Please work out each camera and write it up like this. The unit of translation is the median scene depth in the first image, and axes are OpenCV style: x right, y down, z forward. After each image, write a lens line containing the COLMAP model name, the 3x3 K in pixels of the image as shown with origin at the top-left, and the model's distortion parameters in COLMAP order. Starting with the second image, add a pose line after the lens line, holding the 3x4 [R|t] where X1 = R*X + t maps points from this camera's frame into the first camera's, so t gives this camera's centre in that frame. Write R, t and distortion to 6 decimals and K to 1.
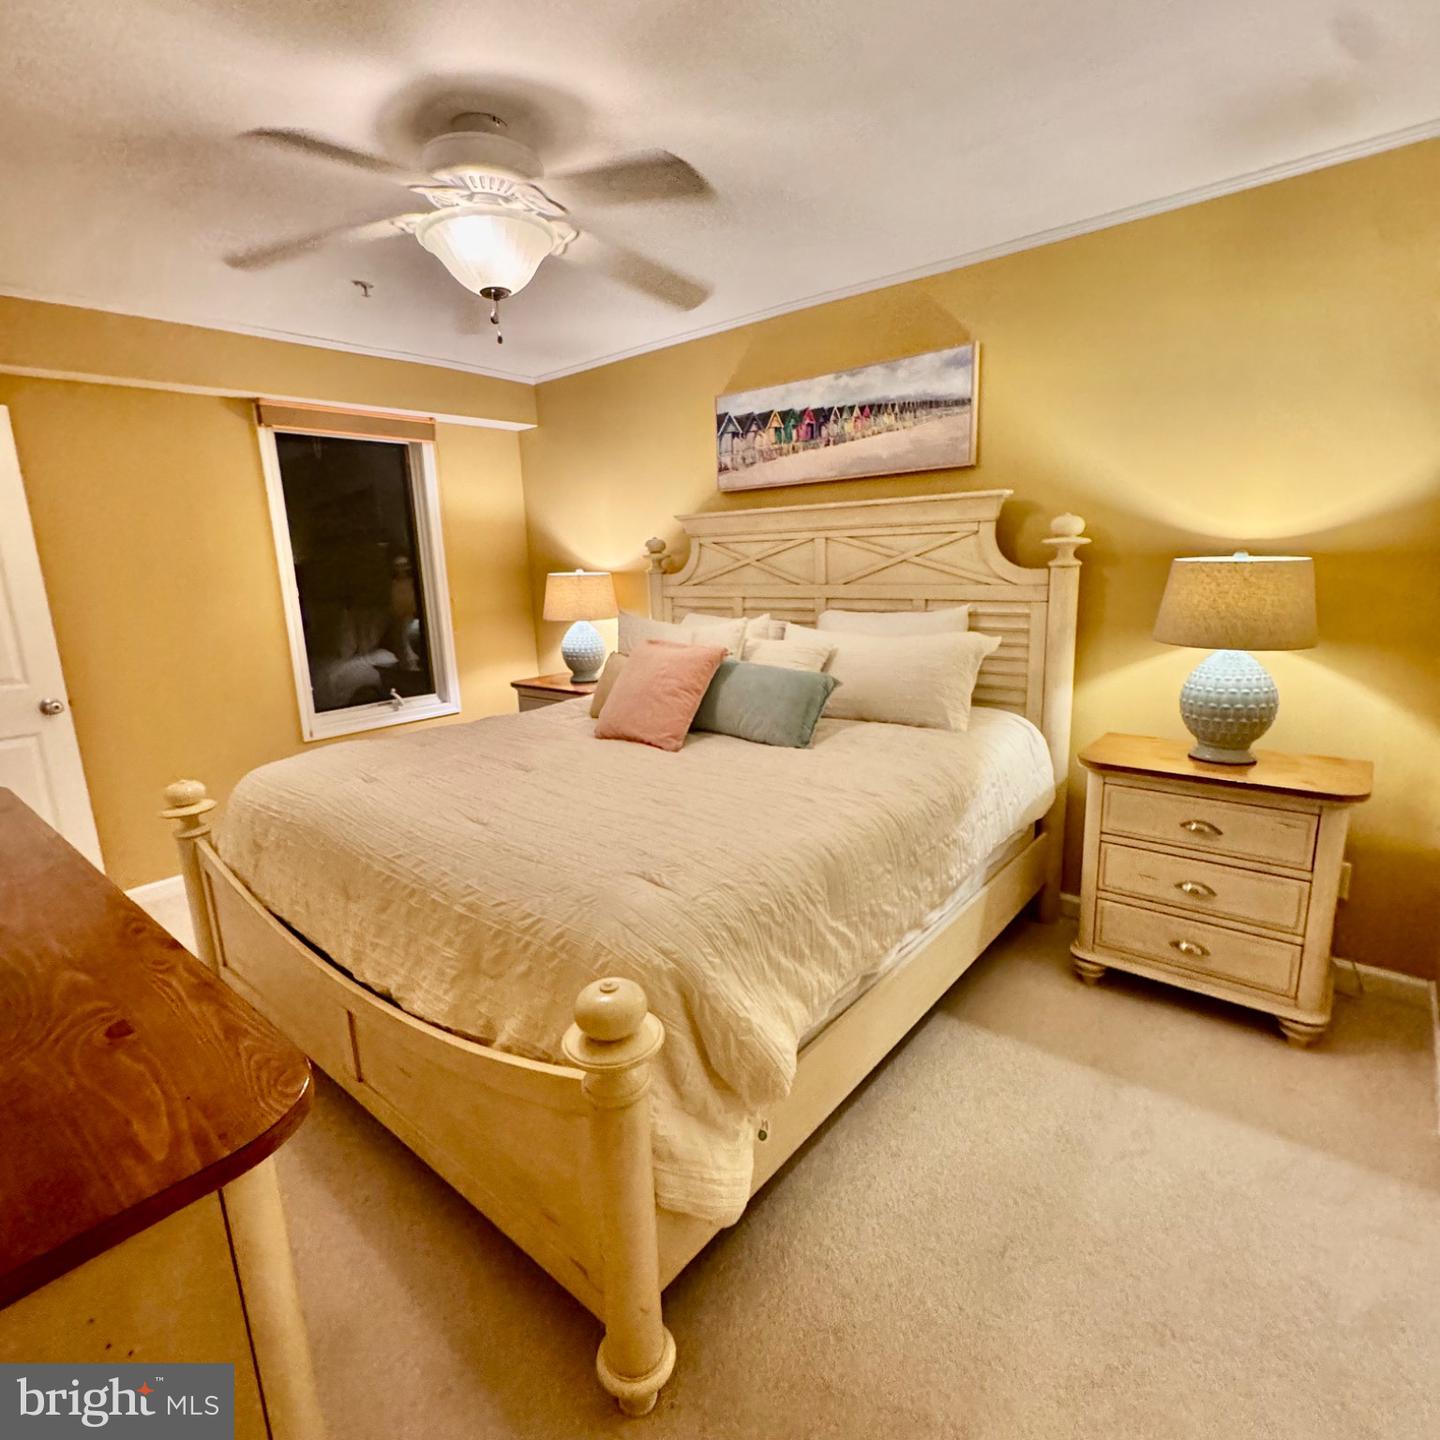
lens RADIAL K [[766.1, 0, 723.6], [0, 766.1, 721.0], [0, 0, 1]] dist [-0.001322, -0.000193]
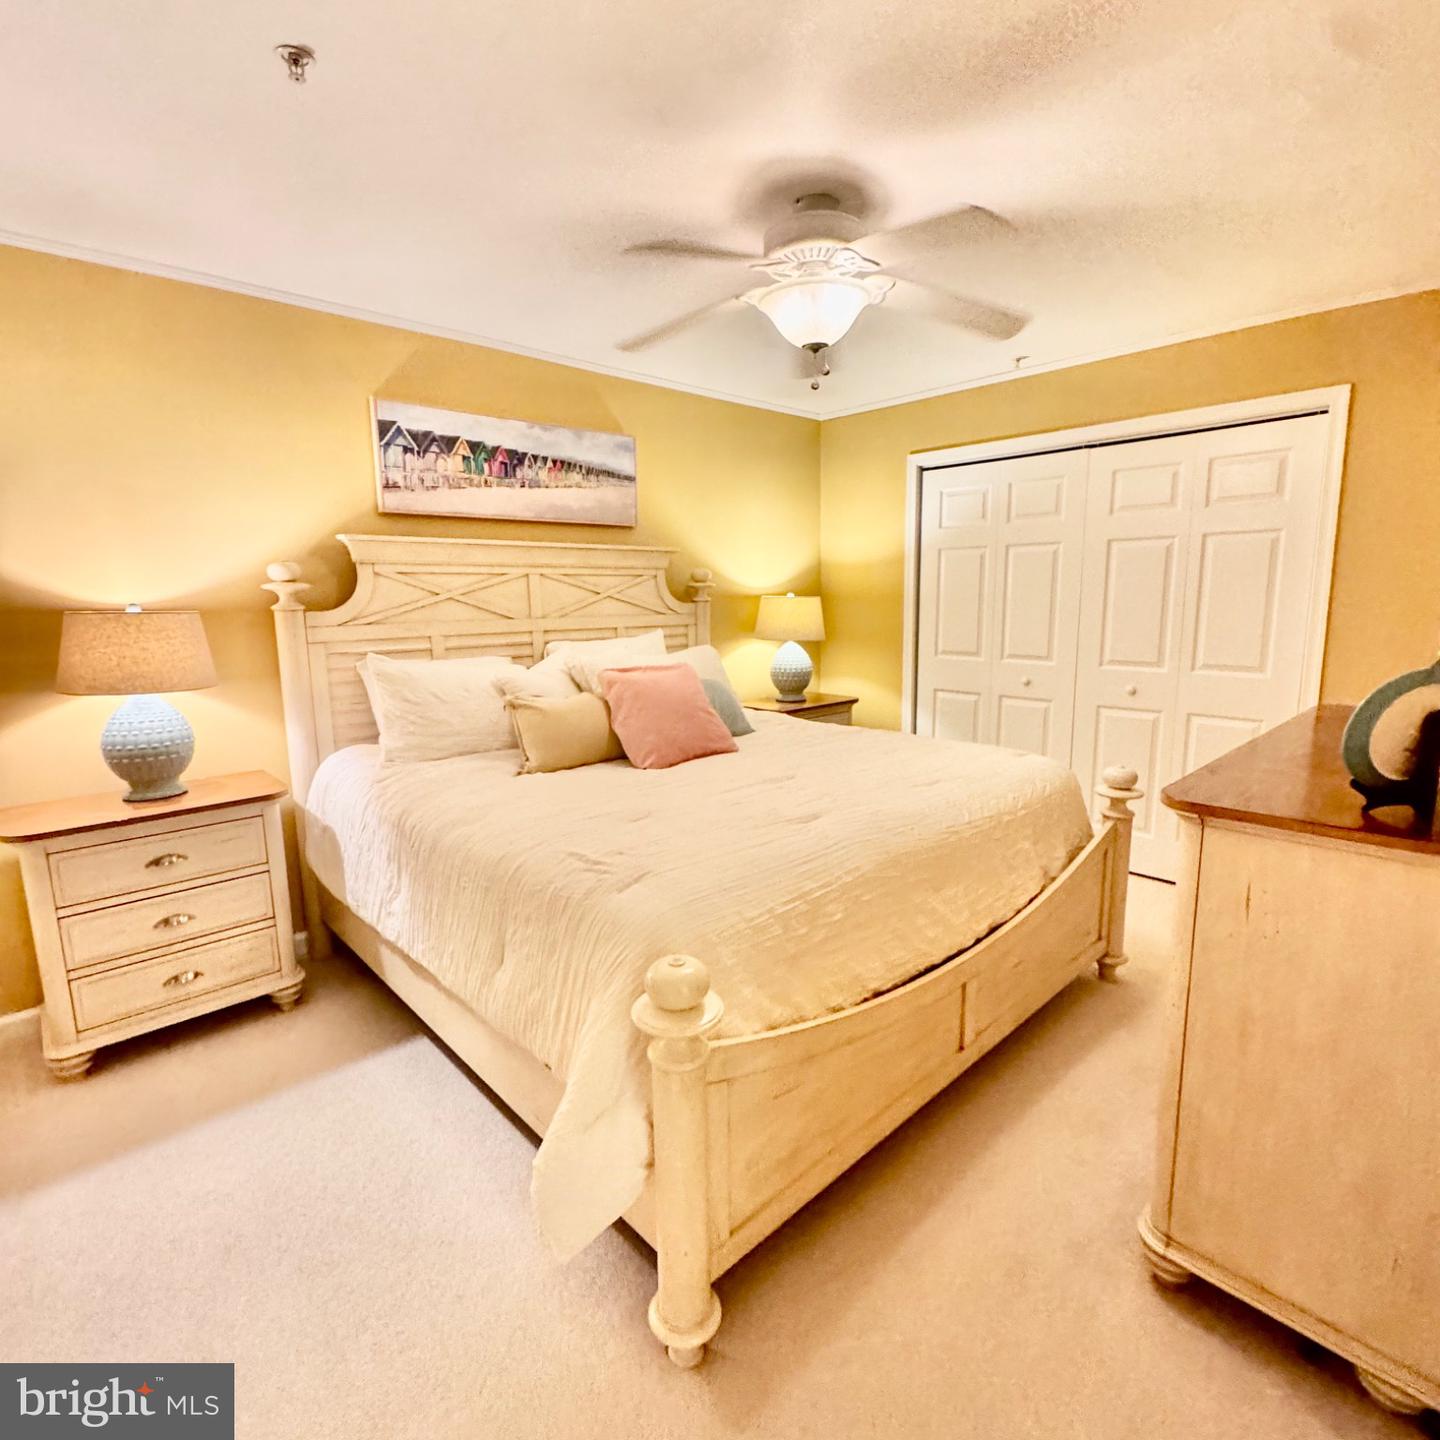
lens RADIAL K [[766.1, 0, 724.1], [0, 766.1, 721.2], [0, 0, 1]] dist [-0.001322, -0.000193]
pose [[0.132354, -0.148896, 0.979955, -0.902126], [0.197629, 0.972767, 0.121111, -0.119243], [-0.971301, 0.177638, 0.158175, 0.619350]]
